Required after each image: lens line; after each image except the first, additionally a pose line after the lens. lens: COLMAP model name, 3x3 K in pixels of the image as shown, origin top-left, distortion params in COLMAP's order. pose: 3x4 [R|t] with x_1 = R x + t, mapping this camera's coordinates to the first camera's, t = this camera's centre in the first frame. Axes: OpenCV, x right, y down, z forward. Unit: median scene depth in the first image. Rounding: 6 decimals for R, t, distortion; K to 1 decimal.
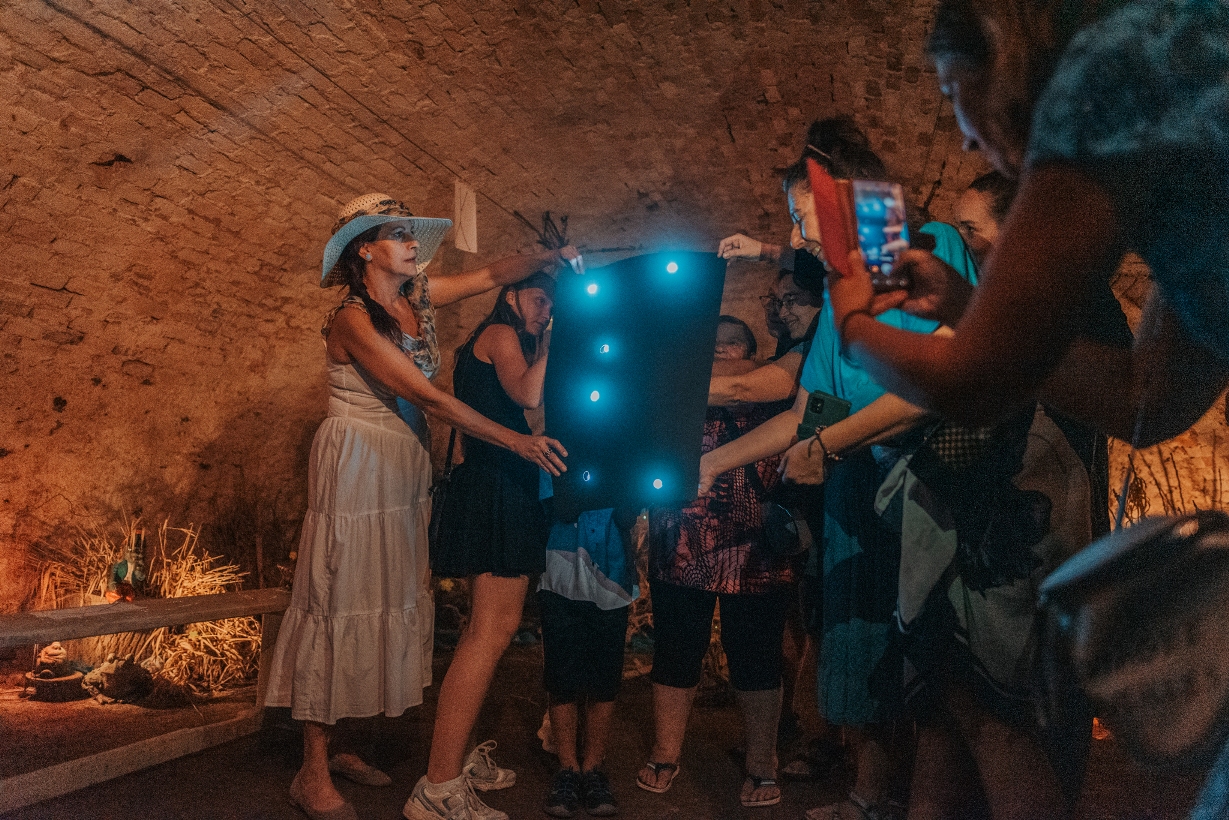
lens RADIAL K [[846.2, 0, 613.2], [0, 846.2, 409.5], [0, 0, 1]] dist [-0.024093, 0.001518]
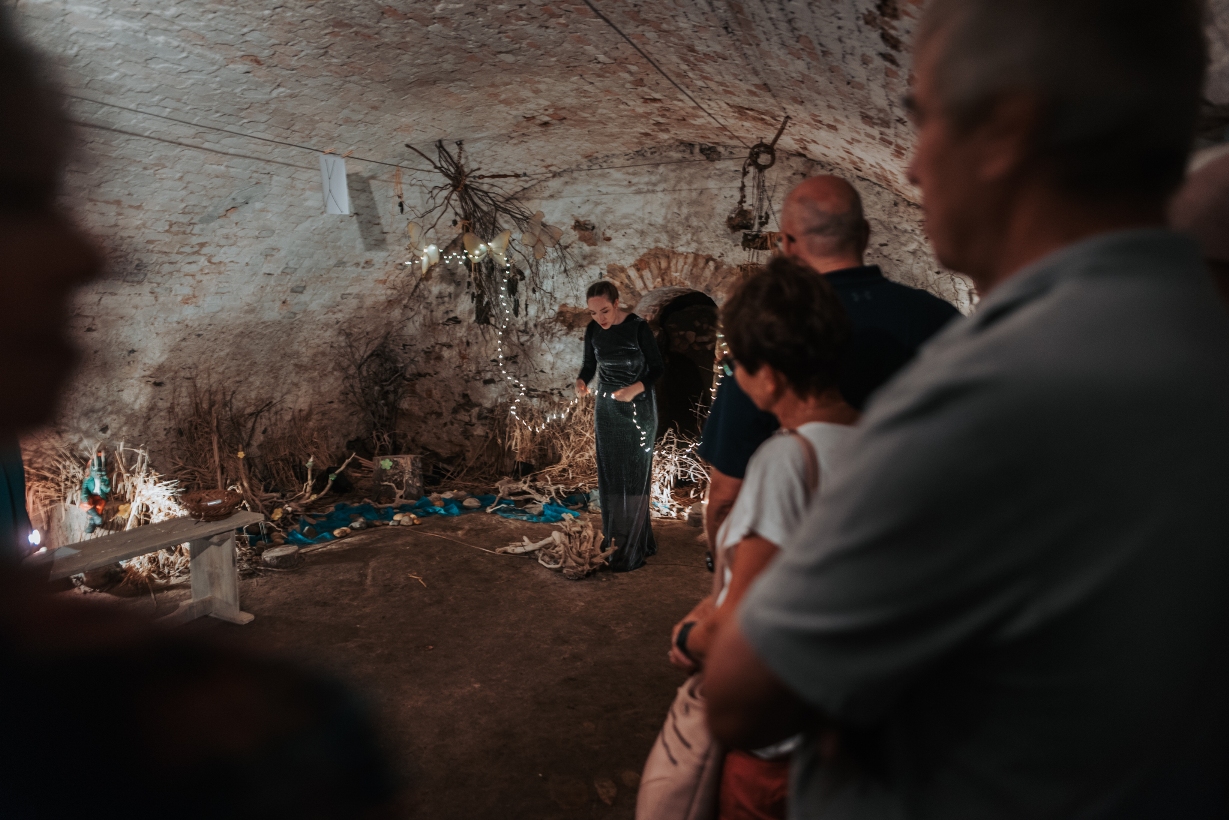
lens RADIAL K [[846.2, 0, 615.7], [0, 846.2, 410.3], [0, 0, 1]] dist [-0.024093, 0.001518]
pose [[0.998716, -0.007451, -0.050100, 0.231104], [0.019220, 0.970892, 0.238747, -0.177841], [0.046862, -0.239403, 0.969789, -0.133395]]
